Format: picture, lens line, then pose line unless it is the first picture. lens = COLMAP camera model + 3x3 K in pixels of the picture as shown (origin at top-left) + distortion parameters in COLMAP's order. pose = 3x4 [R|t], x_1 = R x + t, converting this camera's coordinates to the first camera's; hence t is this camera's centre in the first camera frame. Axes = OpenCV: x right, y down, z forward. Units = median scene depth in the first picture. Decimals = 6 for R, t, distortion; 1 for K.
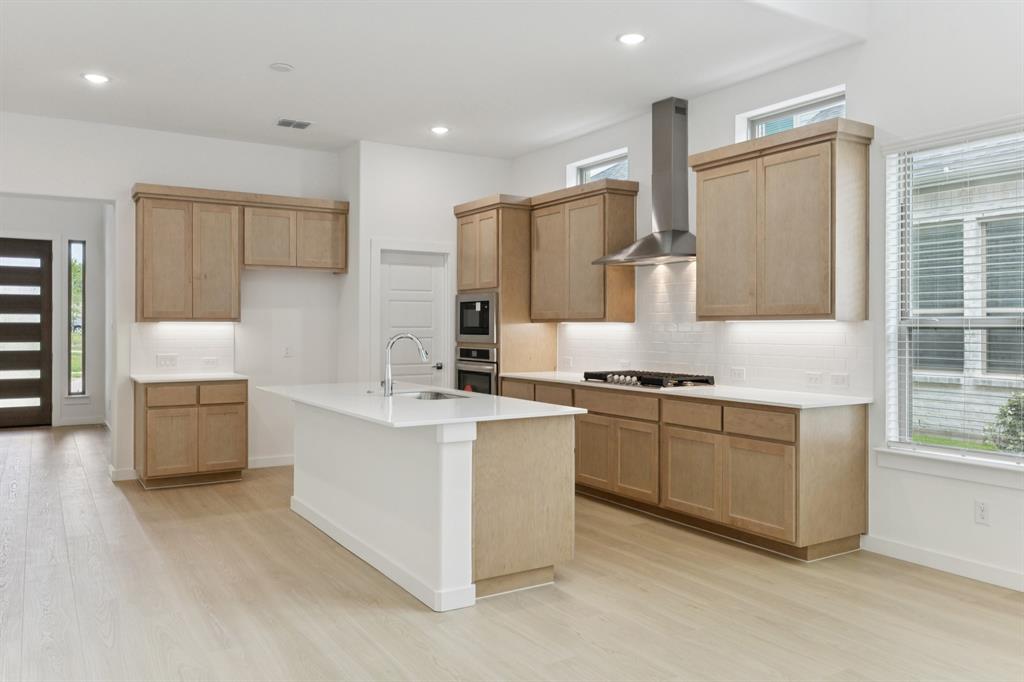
lens RADIAL K [[768.3, 0, 512.9], [0, 768.3, 335.8], [0, 0, 1]] dist [-0.004166, -0.000067]
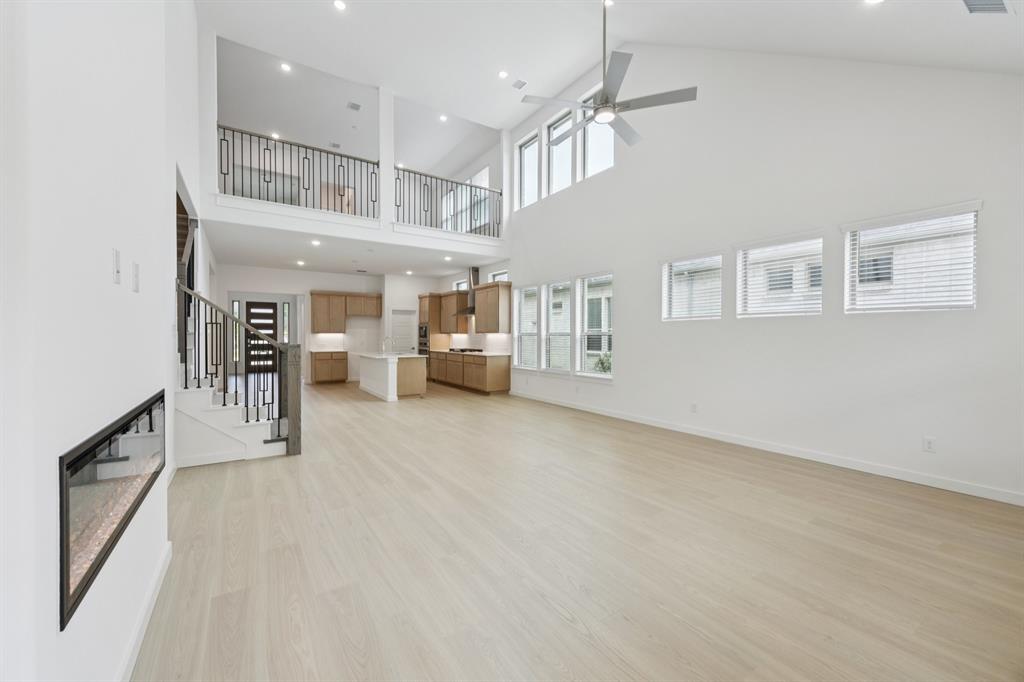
lens RADIAL K [[391.8, 0, 510.9], [0, 391.8, 340.9], [0, 0, 1]] dist [-0.000050, -0.000398]
pose [[0.999469, -0.000493, 0.032569, 0.261109], [0.000385, 0.999994, 0.003321, 0.007063], [-0.032571, -0.003306, 0.999464, -0.603168]]
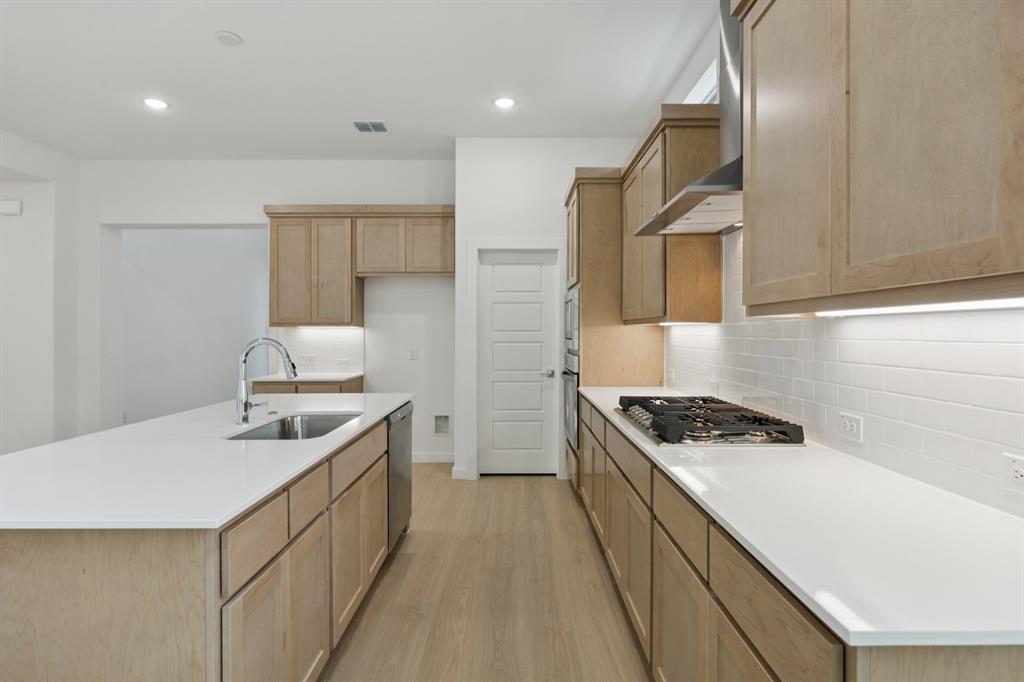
lens RADIAL K [[540.9, 0, 509.9], [0, 540.9, 333.4], [0, 0, 1]] dist [0.002563, 0.000856]
pose [[0.849126, -0.000789, -0.528189, 0.225803], [-0.003756, 0.999965, -0.007530, -0.003521], [0.528176, 0.008378, 0.849093, 0.474641]]
